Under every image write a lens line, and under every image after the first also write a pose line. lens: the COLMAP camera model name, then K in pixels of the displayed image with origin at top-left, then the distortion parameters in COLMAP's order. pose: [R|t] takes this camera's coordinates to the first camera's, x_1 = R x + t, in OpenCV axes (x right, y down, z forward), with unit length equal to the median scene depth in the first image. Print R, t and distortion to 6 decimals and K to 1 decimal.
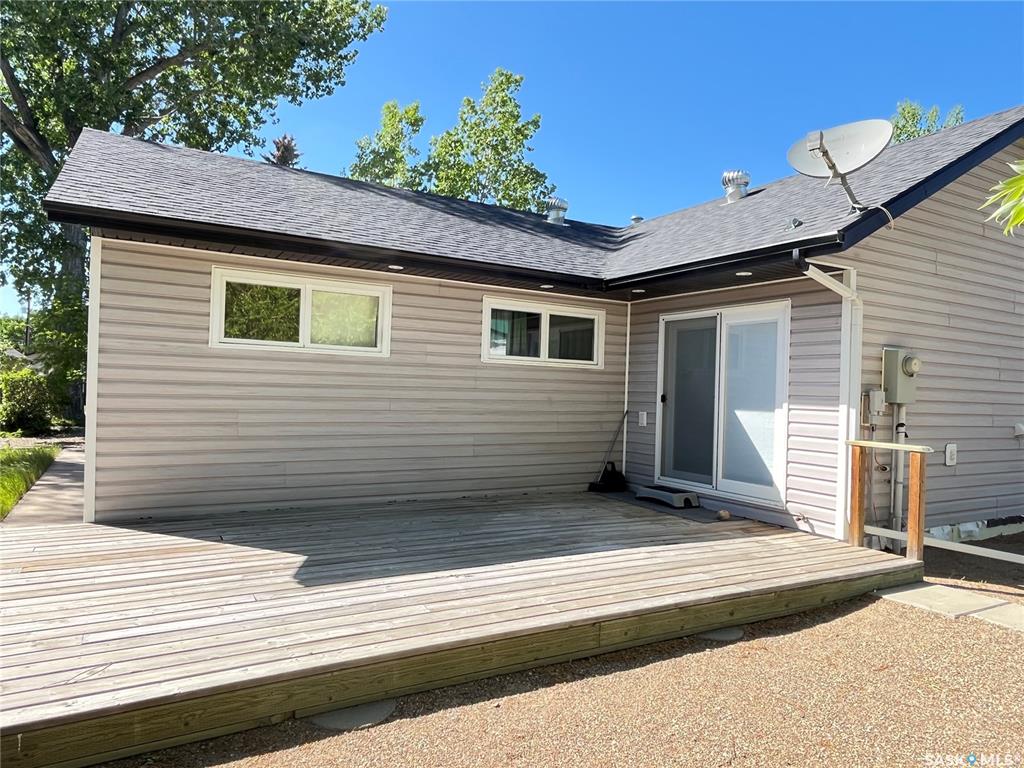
lens RADIAL K [[661.4, 0, 512.3], [0, 661.4, 386.3], [0, 0, 1]] dist [0.000550, 0.000777]
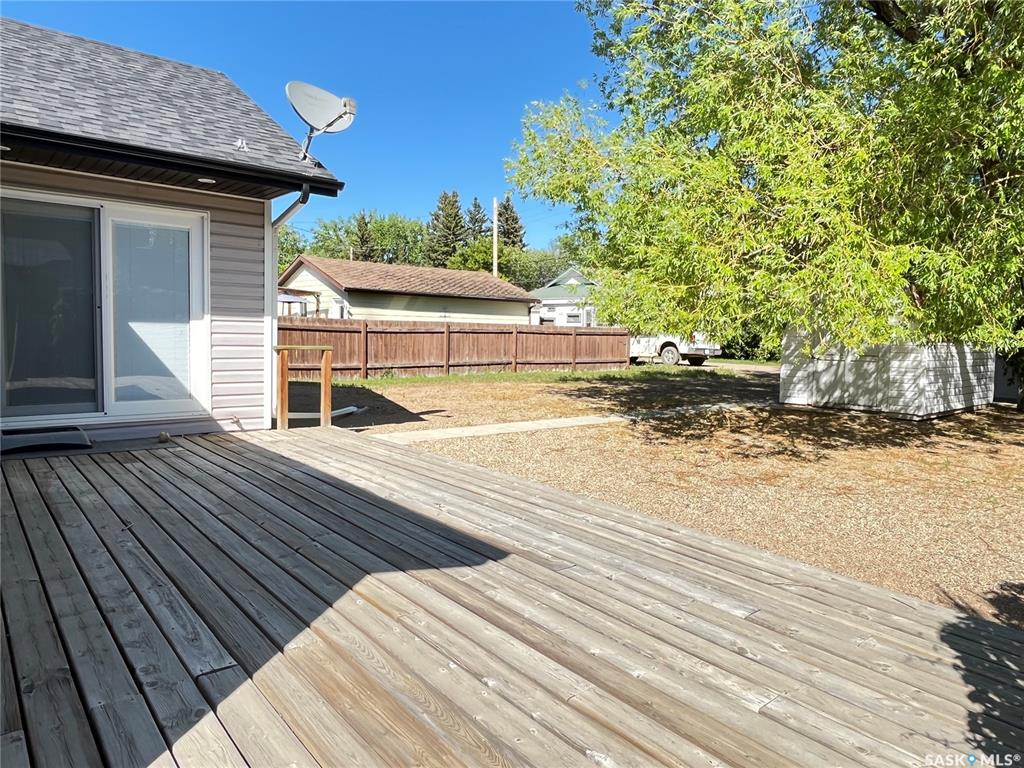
lens RADIAL K [[661.4, 0, 512.9], [0, 661.4, 380.0], [0, 0, 1]] dist [0.000550, 0.000777]
pose [[-0.176031, -0.115624, 0.977570, -0.687054], [-0.039713, 0.993103, 0.110310, -0.005777], [-0.983583, -0.019405, -0.179409, 0.715640]]
